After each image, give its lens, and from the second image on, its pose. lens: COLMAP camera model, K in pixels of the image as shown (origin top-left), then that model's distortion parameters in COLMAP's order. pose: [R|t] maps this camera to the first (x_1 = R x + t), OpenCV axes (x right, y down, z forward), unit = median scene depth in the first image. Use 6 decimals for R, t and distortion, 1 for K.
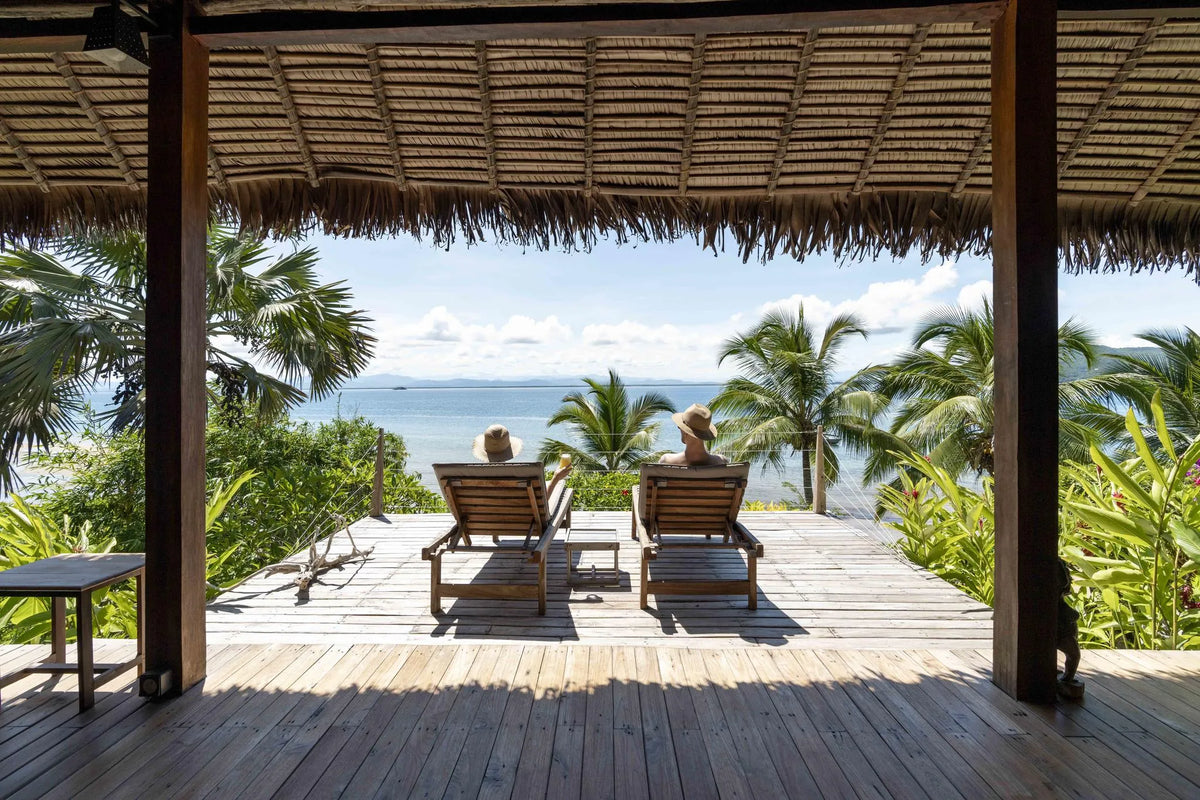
lens RADIAL K [[551.5, 0, 600.0], [0, 551.5, 400.0], [0, 0, 1]] dist [-0.000005, -0.000059]
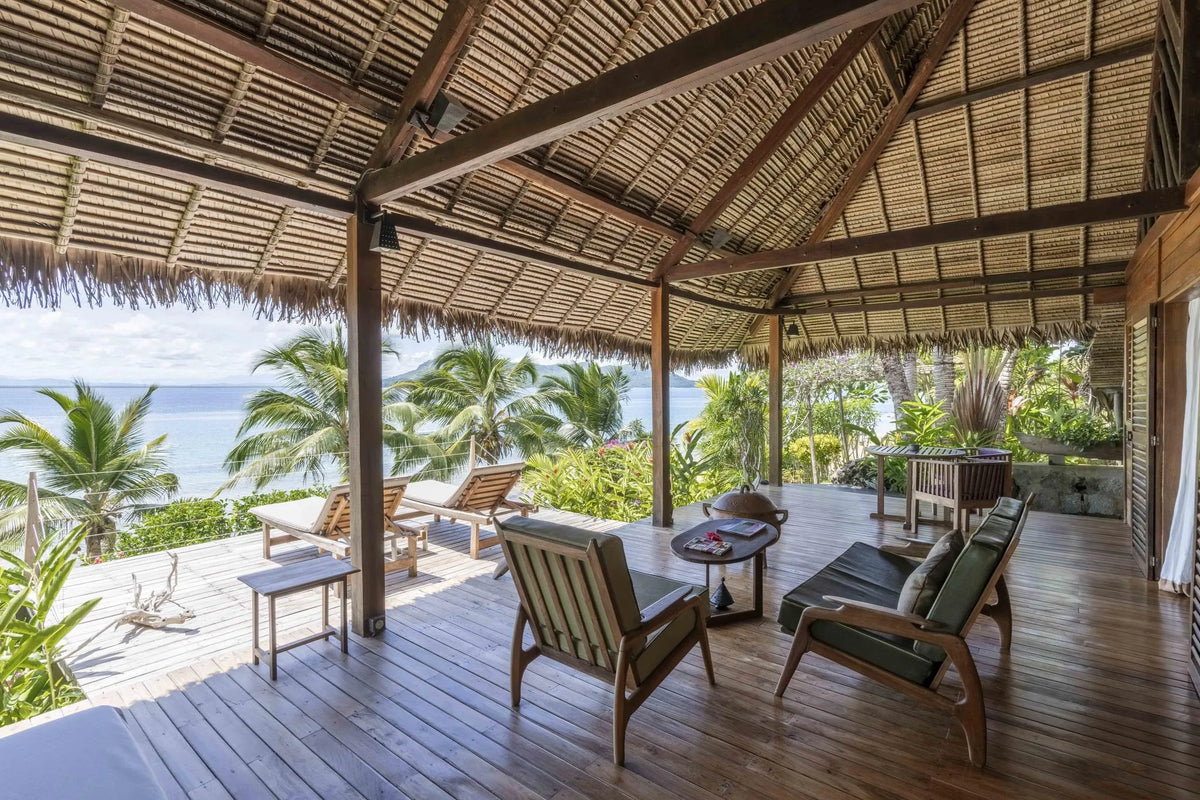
lens RADIAL K [[551.5, 0, 600.0], [0, 551.5, 400.0], [0, 0, 1]] dist [-0.000005, -0.000059]
pose [[0.610350, -0.008612, 0.792085, -0.191118], [0.013657, 0.999907, 0.000348, -0.015120], [-0.792014, 0.010605, 0.610410, -0.058680]]
